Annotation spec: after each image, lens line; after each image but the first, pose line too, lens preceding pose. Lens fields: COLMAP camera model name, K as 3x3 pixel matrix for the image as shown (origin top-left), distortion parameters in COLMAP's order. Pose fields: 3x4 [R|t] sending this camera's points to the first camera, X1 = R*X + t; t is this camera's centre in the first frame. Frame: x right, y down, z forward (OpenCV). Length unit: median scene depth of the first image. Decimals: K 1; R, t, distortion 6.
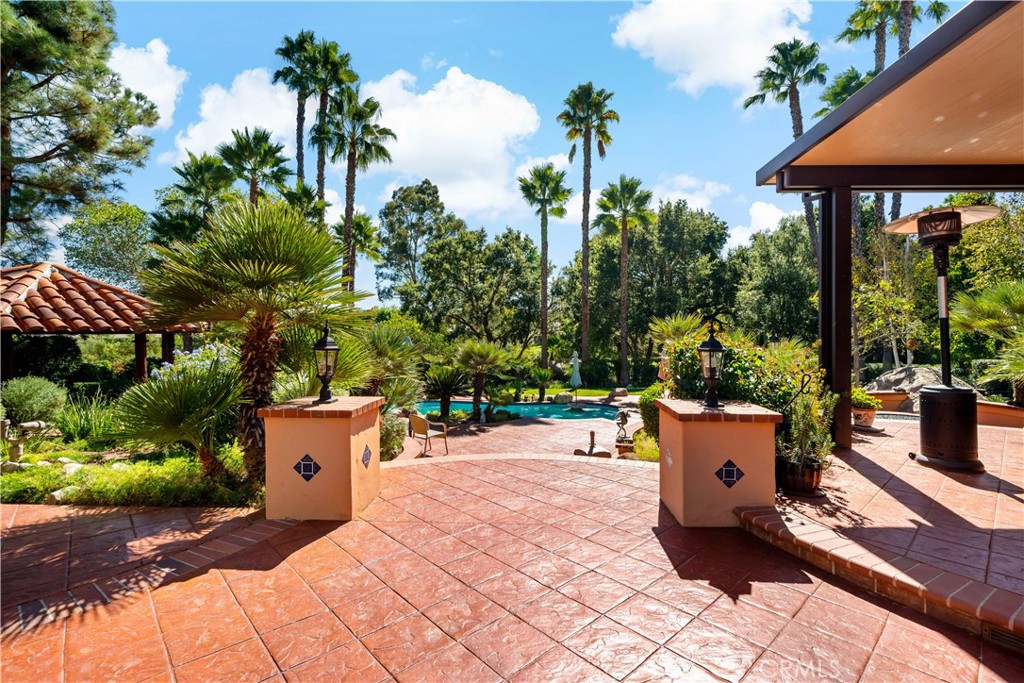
lens RADIAL K [[467.8, 0, 513.7], [0, 467.8, 333.0], [0, 0, 1]] dist [-0.003460, 0.000032]
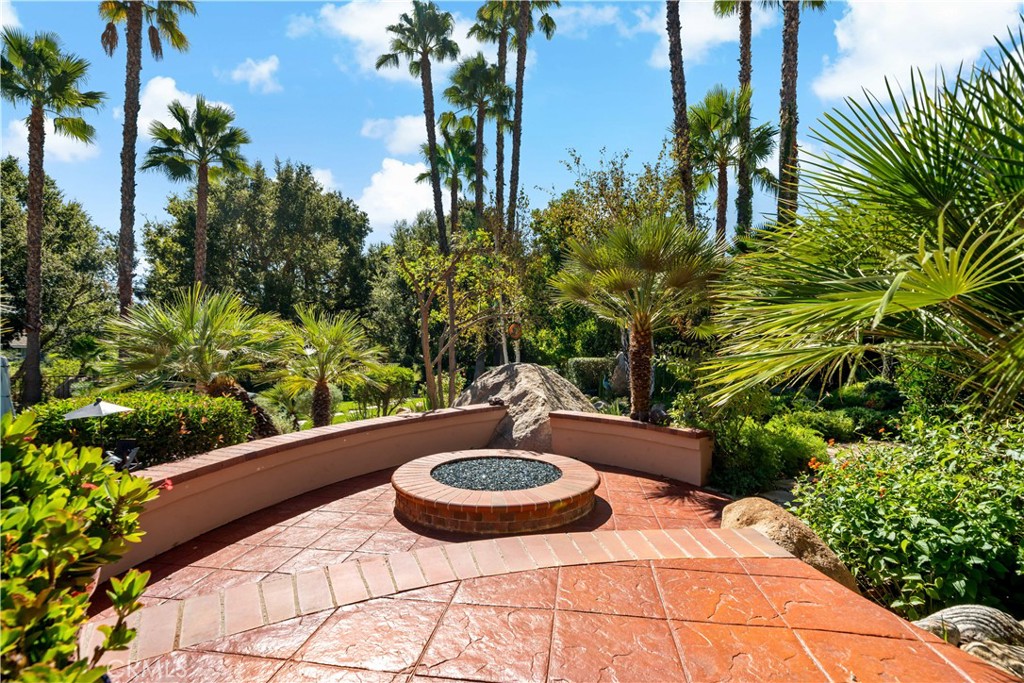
lens RADIAL K [[467.8, 0, 512.9], [0, 467.8, 346.4], [0, 0, 1]] dist [-0.003460, 0.000032]
pose [[0.785930, 0.009820, 0.618237, 0.181246], [-0.008493, 0.999951, -0.005086, 0.020795], [-0.618257, -0.001254, 0.785975, 0.198633]]
